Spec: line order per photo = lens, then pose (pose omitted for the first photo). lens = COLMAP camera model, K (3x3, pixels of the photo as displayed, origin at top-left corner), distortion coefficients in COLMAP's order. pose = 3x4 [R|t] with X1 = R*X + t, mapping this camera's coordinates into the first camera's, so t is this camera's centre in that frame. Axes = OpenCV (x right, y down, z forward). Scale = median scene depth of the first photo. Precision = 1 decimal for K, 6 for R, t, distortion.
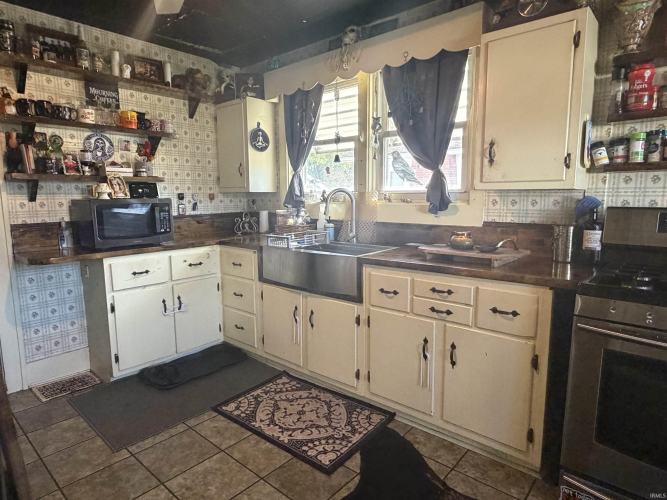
lens RADIAL K [[401.9, 0, 334.4], [0, 401.9, 250.6], [0, 0, 1]] dist [-0.006380, -0.000930]
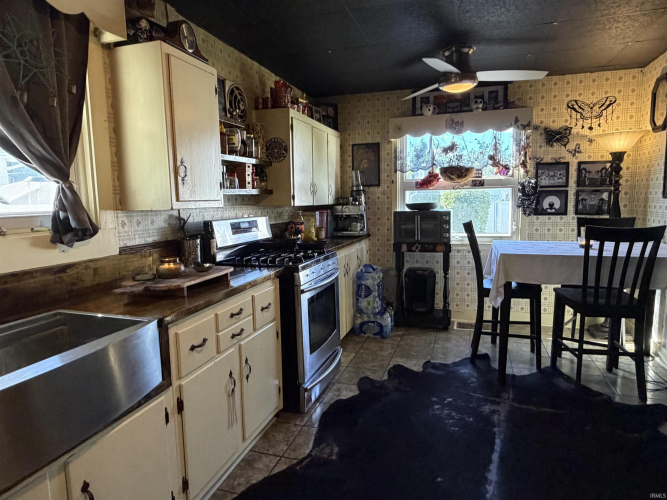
lens RADIAL K [[426.9, 0, 334.2], [0, 426.9, 251.5], [0, 0, 1]] dist [0.004978, 0.000671]
pose [[-0.404440, -0.101060, 0.908964, -0.682473], [0.141586, 0.974975, 0.171397, -0.170802], [-0.903538, 0.198016, -0.380011, 1.042945]]
